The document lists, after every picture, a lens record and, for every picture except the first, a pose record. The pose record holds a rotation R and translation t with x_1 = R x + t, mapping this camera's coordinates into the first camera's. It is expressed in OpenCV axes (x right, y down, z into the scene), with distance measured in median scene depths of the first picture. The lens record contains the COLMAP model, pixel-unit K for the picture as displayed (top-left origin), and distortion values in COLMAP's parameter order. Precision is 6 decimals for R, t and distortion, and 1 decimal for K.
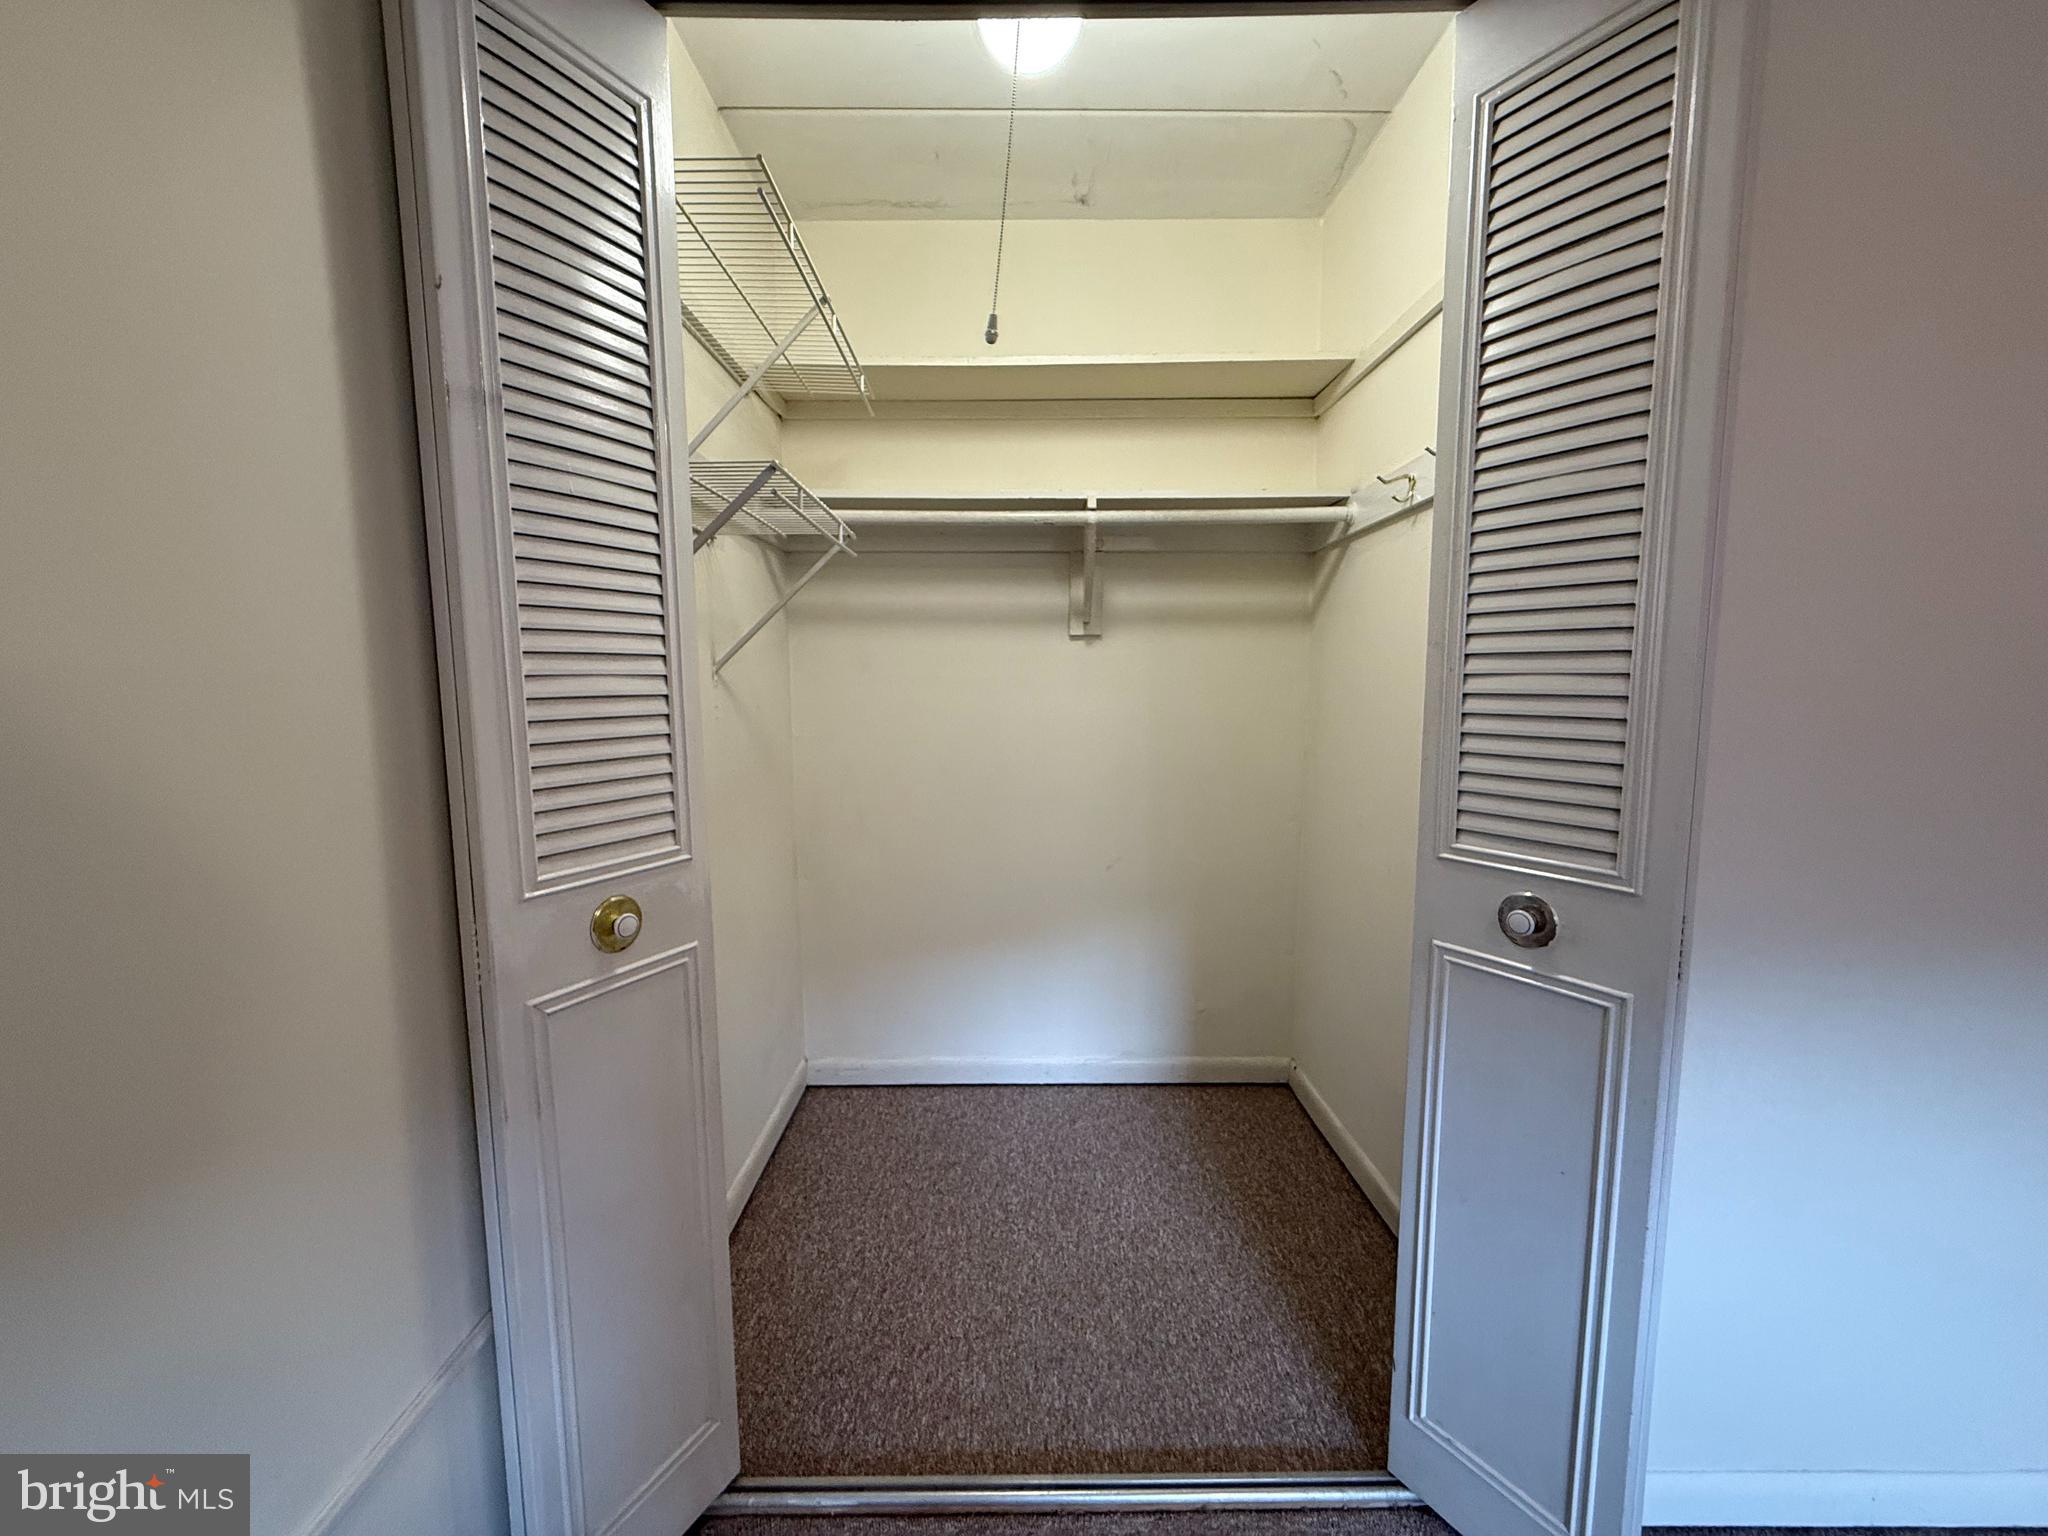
lens RADIAL K [[819.7, 0, 1022.3], [0, 819.7, 768.6], [0, 0, 1]] dist [0.001545, -0.000398]
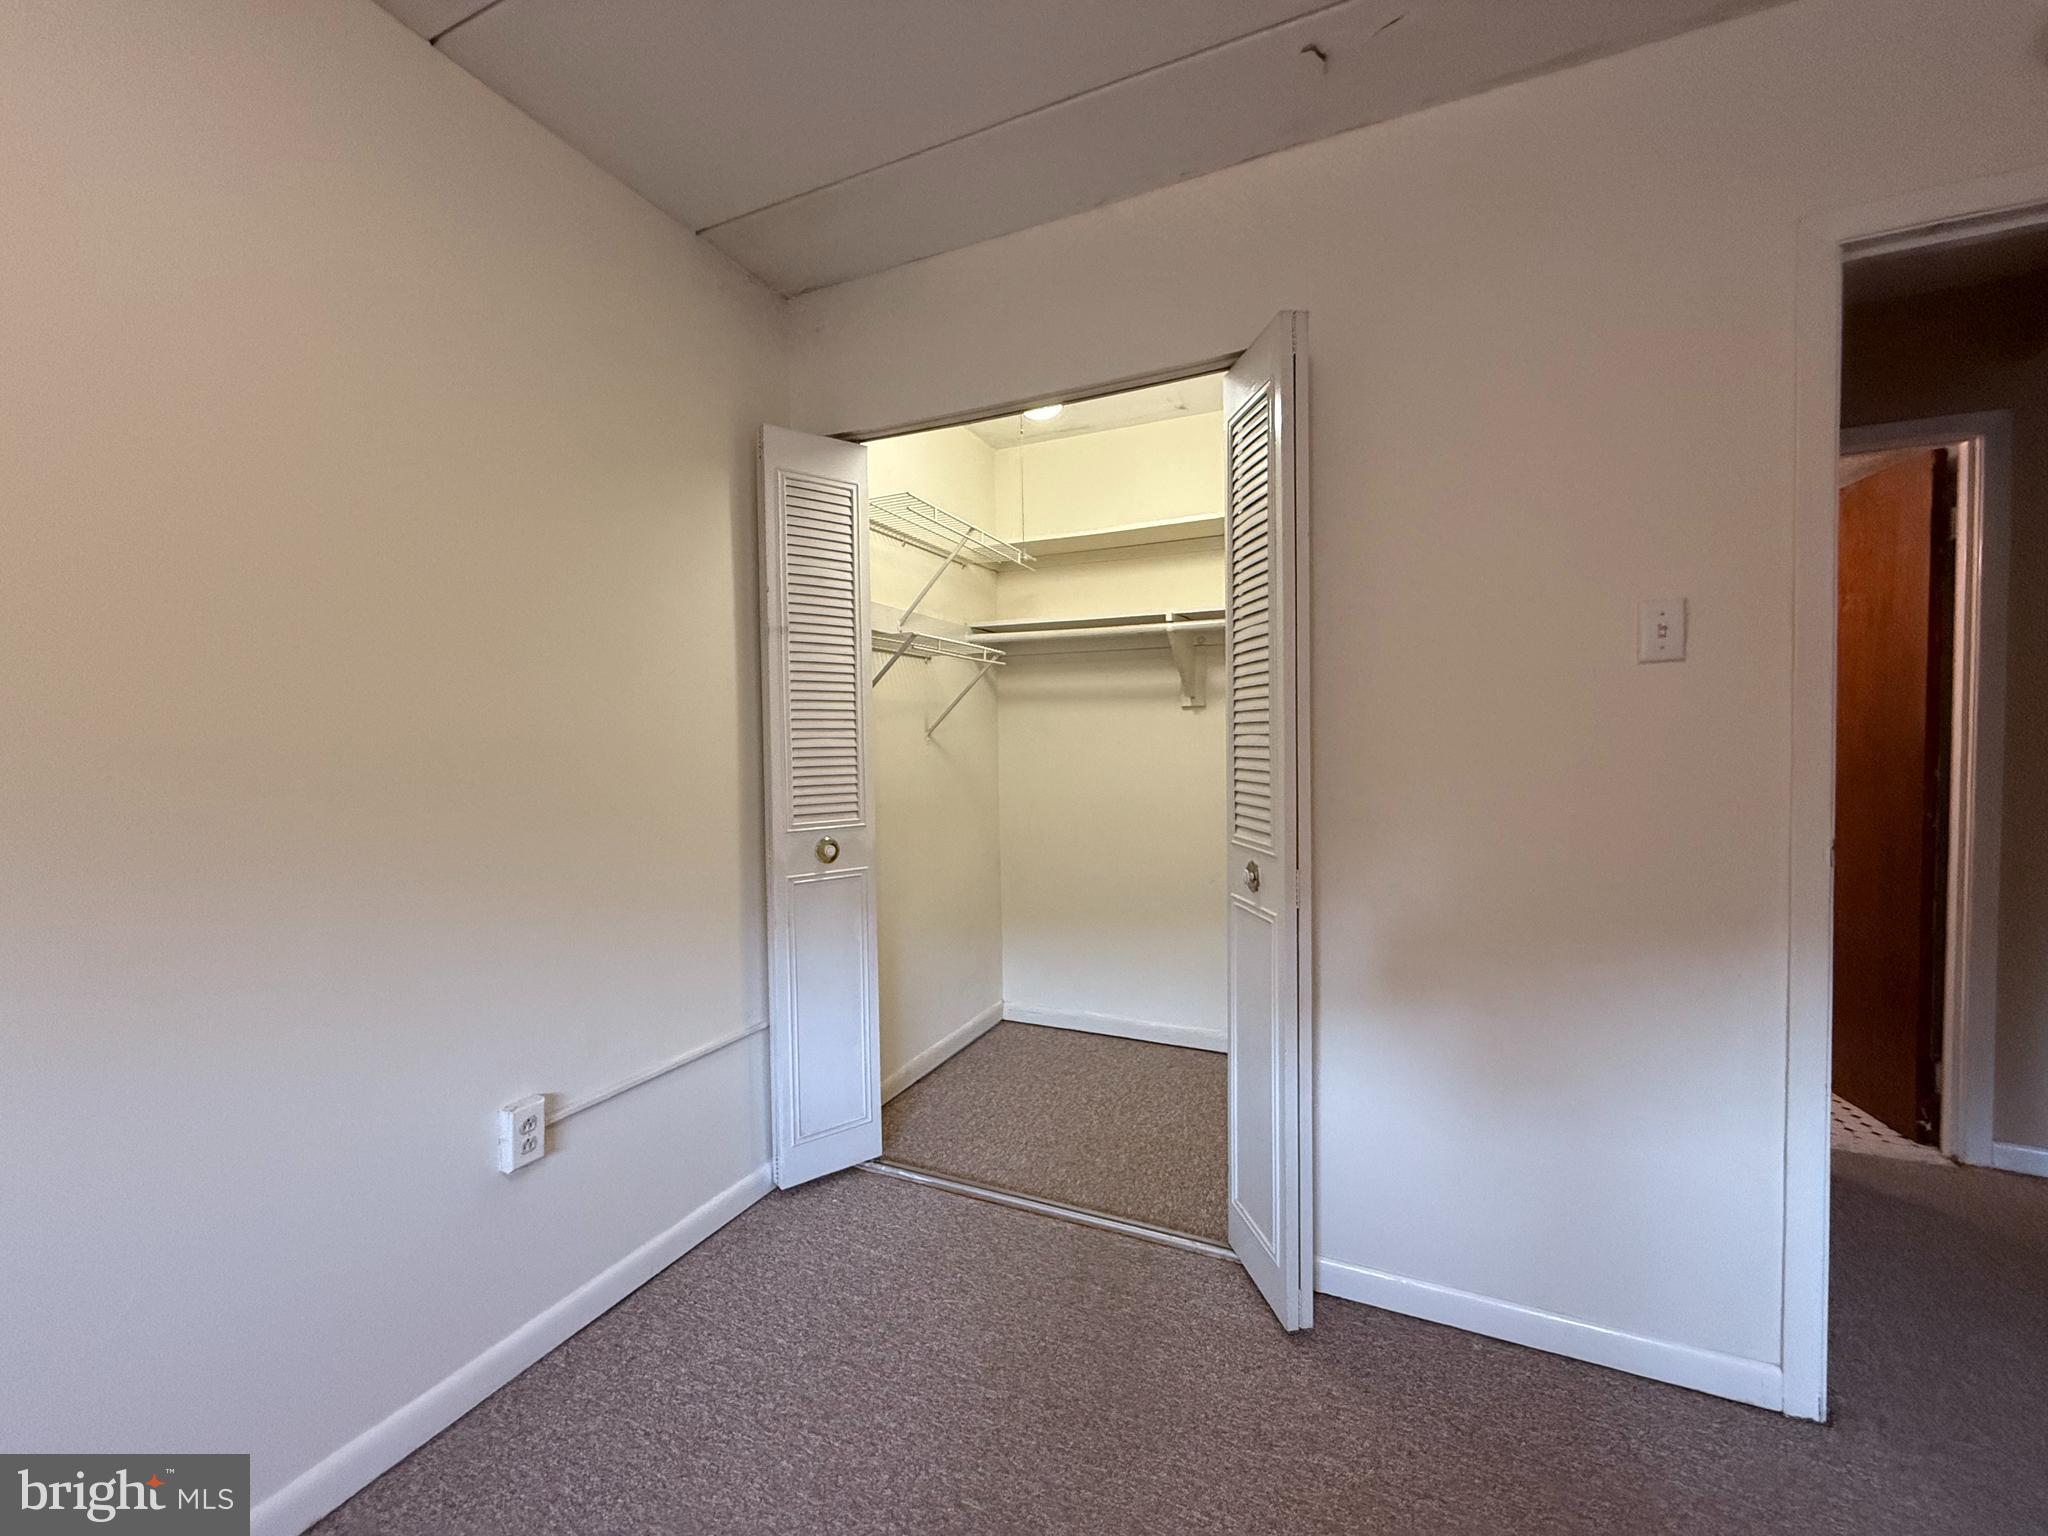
lens RADIAL K [[819.7, 0, 1018.9], [0, 819.7, 772.5], [0, 0, 1]] dist [0.001545, -0.000398]
pose [[0.905869, 0.012519, -0.423372, 0.793138], [-0.041070, 0.997449, -0.058383, 0.077321], [0.421562, 0.070276, 0.904073, -0.693279]]
